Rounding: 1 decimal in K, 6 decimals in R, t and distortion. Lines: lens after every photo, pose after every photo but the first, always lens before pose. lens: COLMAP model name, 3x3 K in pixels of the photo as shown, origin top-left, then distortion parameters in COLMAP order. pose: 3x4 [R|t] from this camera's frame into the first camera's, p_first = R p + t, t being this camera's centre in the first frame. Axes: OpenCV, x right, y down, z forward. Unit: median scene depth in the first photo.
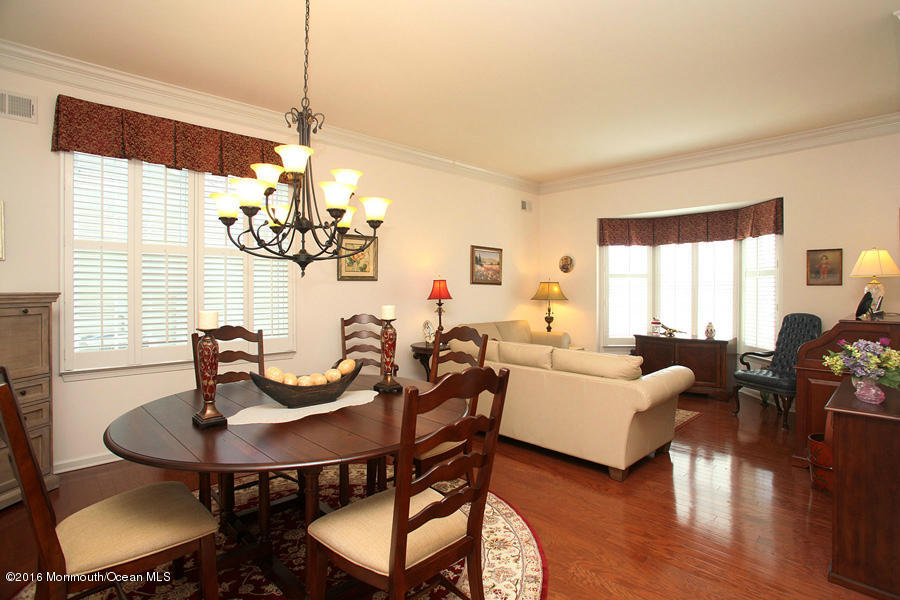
lens RADIAL K [[454.0, 0, 450.0], [0, 454.0, 300.0], [0, 0, 1]] dist [-0.070461, 0.035827]
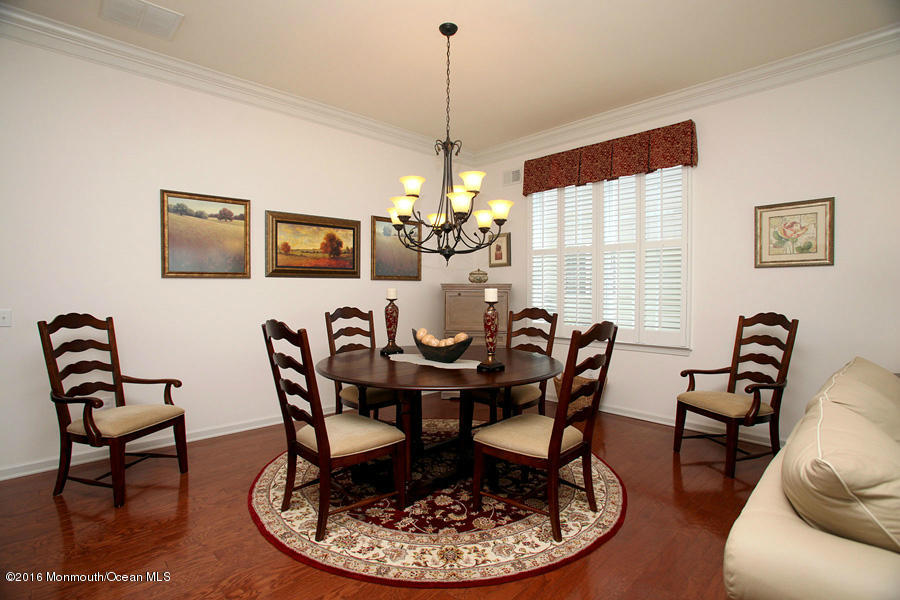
lens RADIAL K [[432.6, 0, 450.0], [0, 432.6, 300.0], [0, 0, 1]] dist [-0.064700, 0.029192]
pose [[0.016369, 0.020269, -0.999661, 0.469814], [-0.025741, 0.999472, 0.019844, 0.011412], [0.999535, 0.025407, 0.016882, 0.482673]]
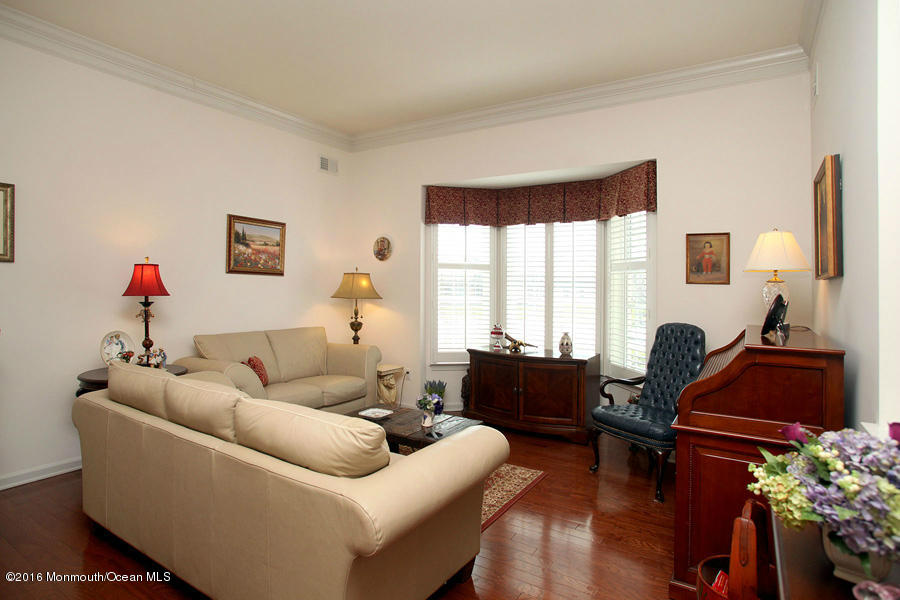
lens RADIAL K [[496.1, 0, 433.2], [0, 496.1, 277.9], [0, 0, 1]] dist [-0.038463, 0.000173]
pose [[0.975707, 0.020399, 0.218128, 0.237063], [-0.012726, 0.999252, -0.036525, -0.007661], [-0.218710, 0.032862, 0.975236, 0.313237]]
